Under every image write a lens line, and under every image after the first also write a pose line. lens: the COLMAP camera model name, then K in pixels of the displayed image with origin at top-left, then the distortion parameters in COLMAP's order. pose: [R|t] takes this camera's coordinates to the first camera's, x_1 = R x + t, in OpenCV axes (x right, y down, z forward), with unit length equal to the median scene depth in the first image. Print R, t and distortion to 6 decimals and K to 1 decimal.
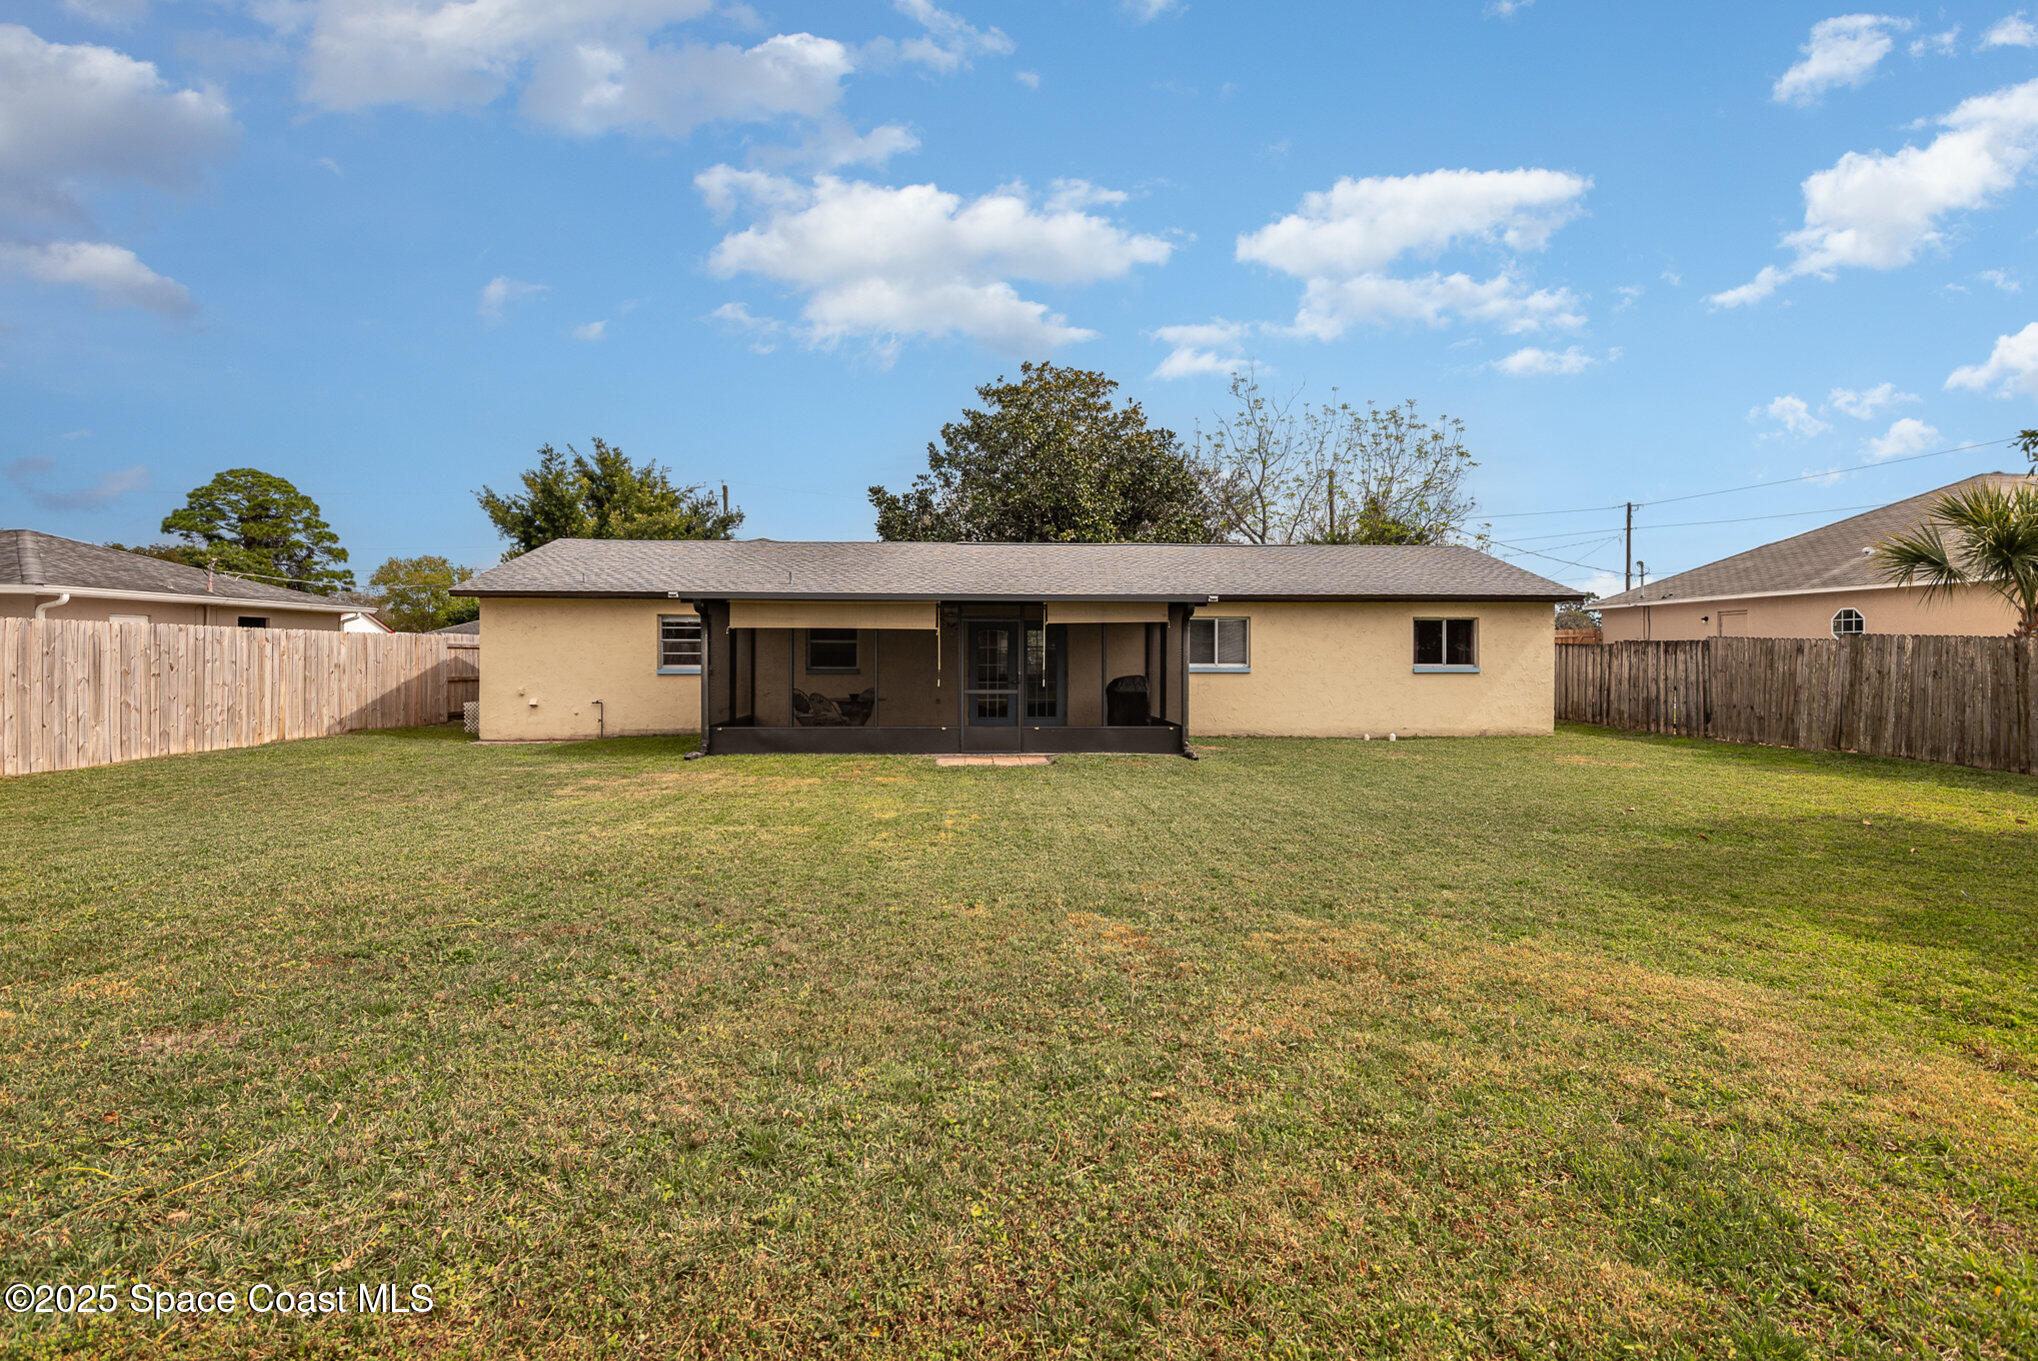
lens RADIAL K [[977.5, 0, 1019.0], [0, 977.5, 680.5], [0, 0, 1]] dist [0.013815, -0.000257]
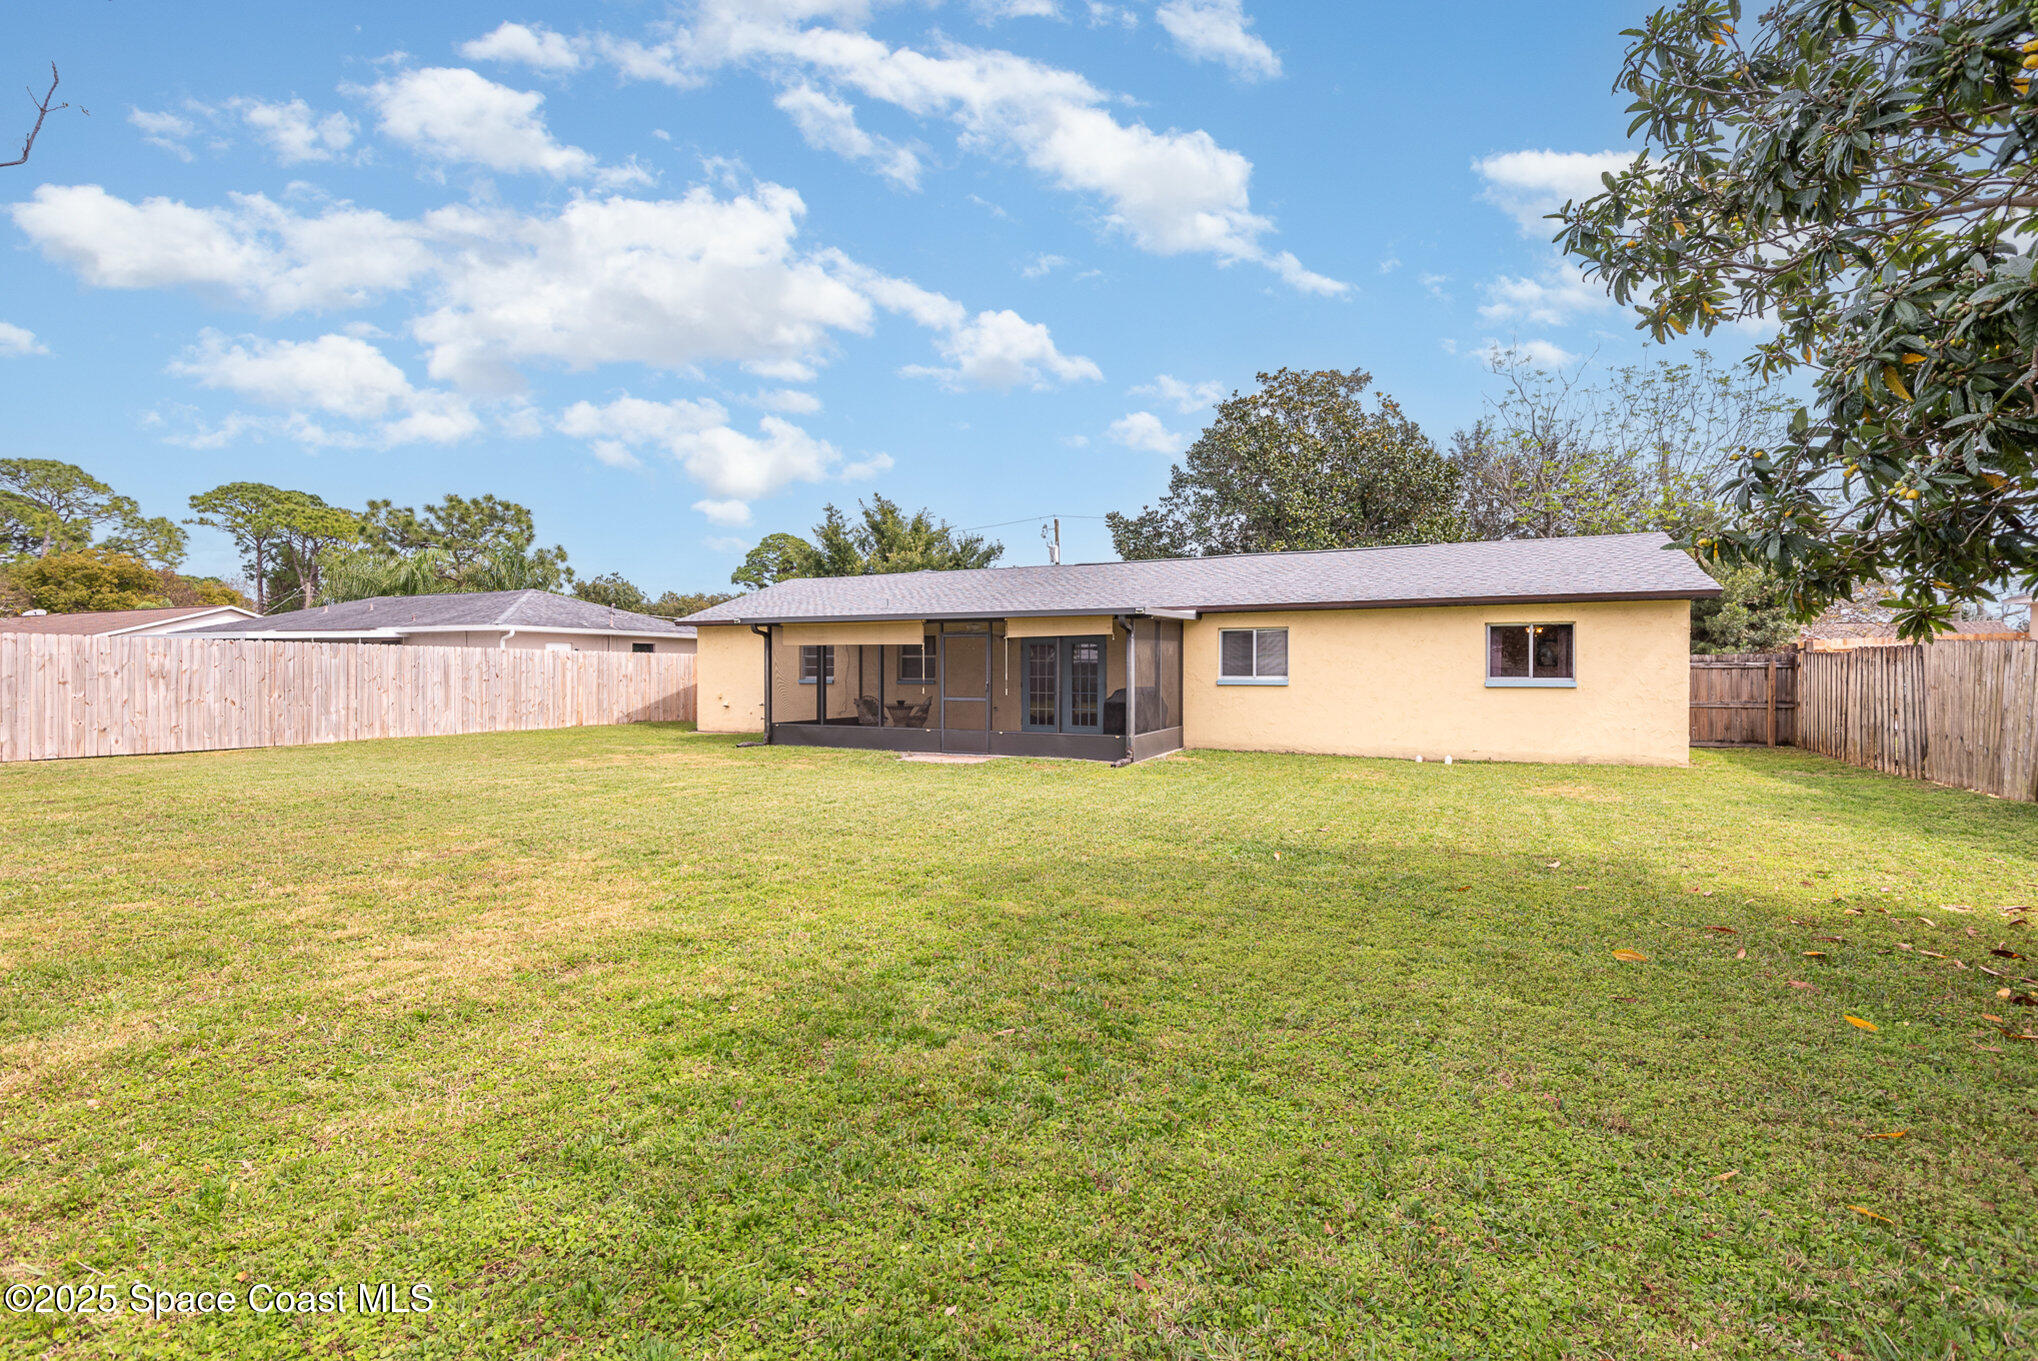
lens RADIAL K [[977.5, 0, 1019.0], [0, 977.5, 680.5], [0, 0, 1]] dist [0.013815, -0.000257]
pose [[0.867318, 0.003774, -0.497741, 0.482041], [-0.013762, 0.999771, -0.016399, 0.006536], [0.497565, 0.021072, 0.867171, 0.045047]]
